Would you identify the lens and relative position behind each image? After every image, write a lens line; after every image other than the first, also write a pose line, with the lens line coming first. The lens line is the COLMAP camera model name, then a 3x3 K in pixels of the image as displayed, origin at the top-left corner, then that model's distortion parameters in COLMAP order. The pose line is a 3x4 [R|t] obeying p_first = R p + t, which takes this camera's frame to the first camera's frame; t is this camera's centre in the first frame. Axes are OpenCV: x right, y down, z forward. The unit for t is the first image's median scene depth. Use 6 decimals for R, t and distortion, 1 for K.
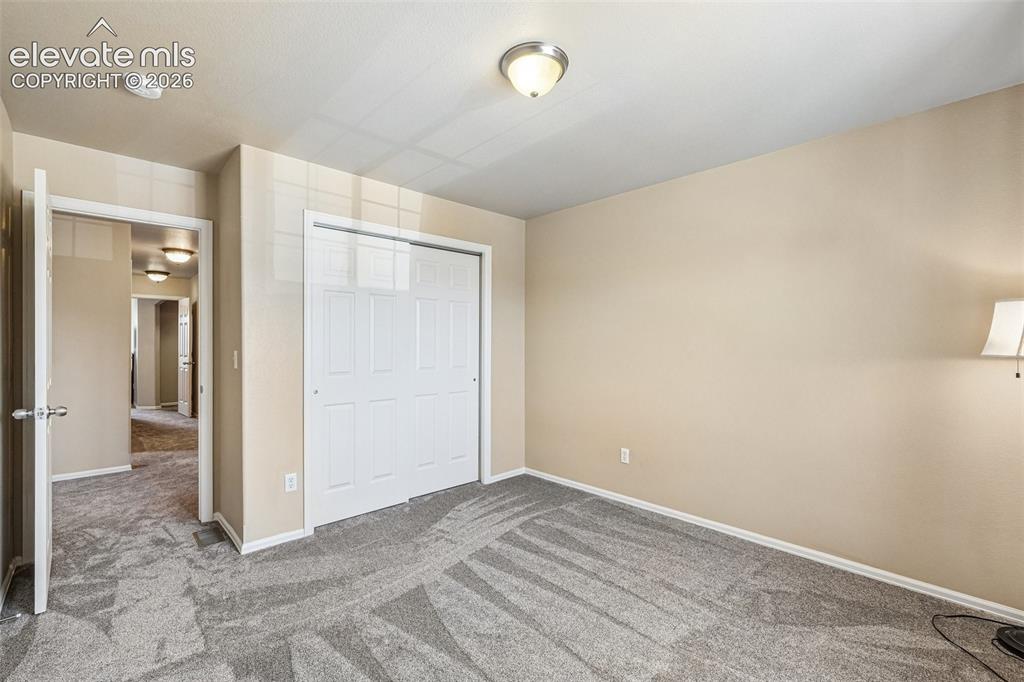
lens RADIAL K [[442.9, 0, 511.6], [0, 442.9, 342.4], [0, 0, 1]] dist [-0.001829, 0.000539]
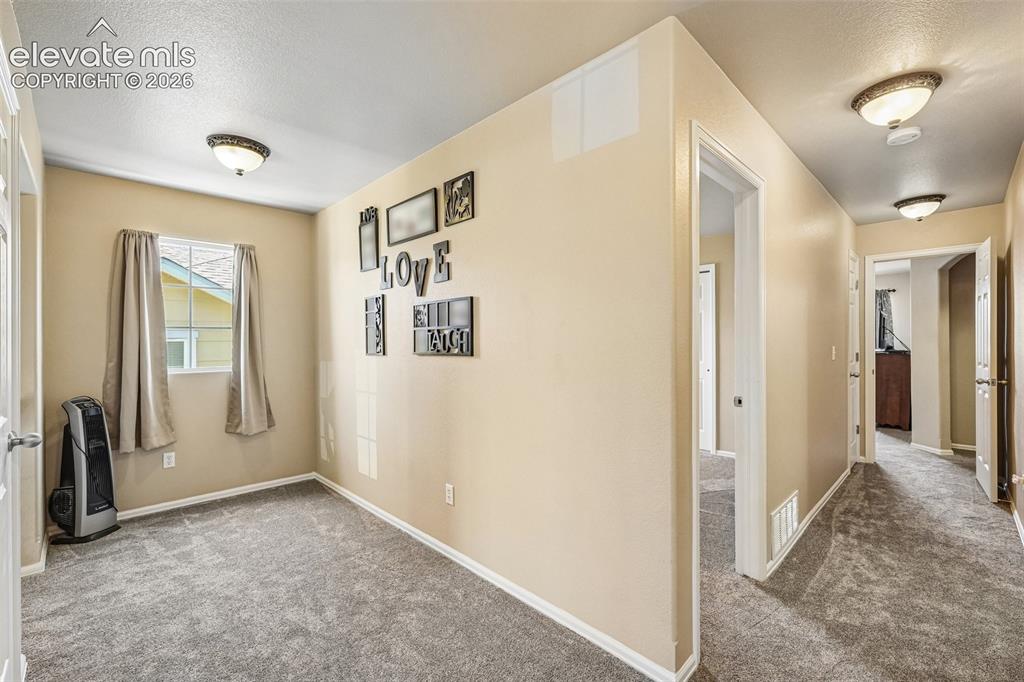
lens RADIAL K [[442.9, 0, 511.5], [0, 442.9, 341.0], [0, 0, 1]] dist [-0.001829, 0.000539]
pose [[0.030989, 0.002153, -0.999517, -0.271907], [0.003321, 0.999992, 0.002257, 0.002693], [0.999514, -0.003389, 0.030982, 0.461233]]
